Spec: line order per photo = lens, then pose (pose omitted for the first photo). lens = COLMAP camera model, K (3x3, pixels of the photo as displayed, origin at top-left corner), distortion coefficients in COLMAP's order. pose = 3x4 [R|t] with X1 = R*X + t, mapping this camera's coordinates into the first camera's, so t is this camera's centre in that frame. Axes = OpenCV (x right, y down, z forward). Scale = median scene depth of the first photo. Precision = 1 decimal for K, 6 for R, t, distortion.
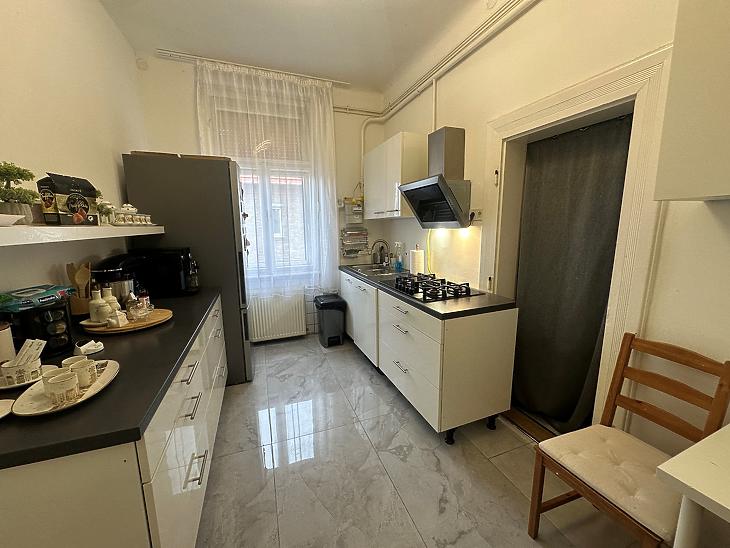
lens RADIAL K [[289.2, 0, 368.6], [0, 289.2, 273.9], [0, 0, 1]] dist [-0.002029, -0.000099]
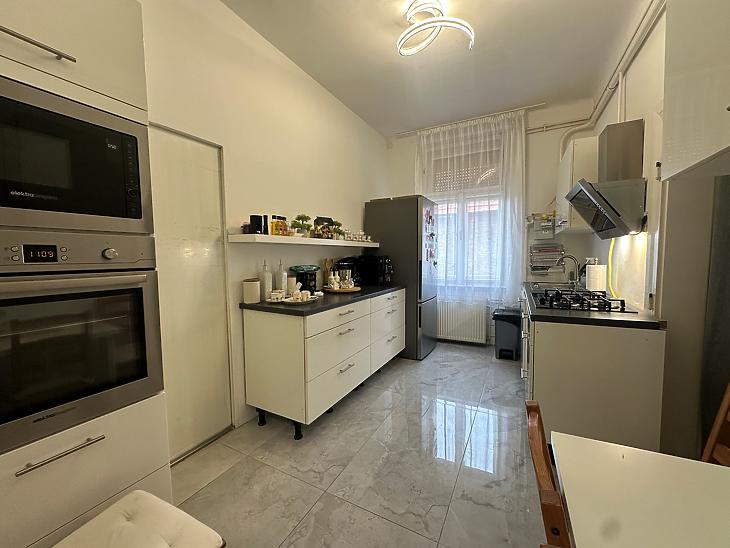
lens RADIAL K [[289.2, 0, 368.6], [0, 289.2, 273.9], [0, 0, 1]] dist [-0.002029, -0.000099]
pose [[0.664334, 0.050836, -0.745705, 0.339936], [-0.118996, 0.992153, -0.038374, 0.055263], [0.737902, 0.114229, 0.665171, -0.071136]]
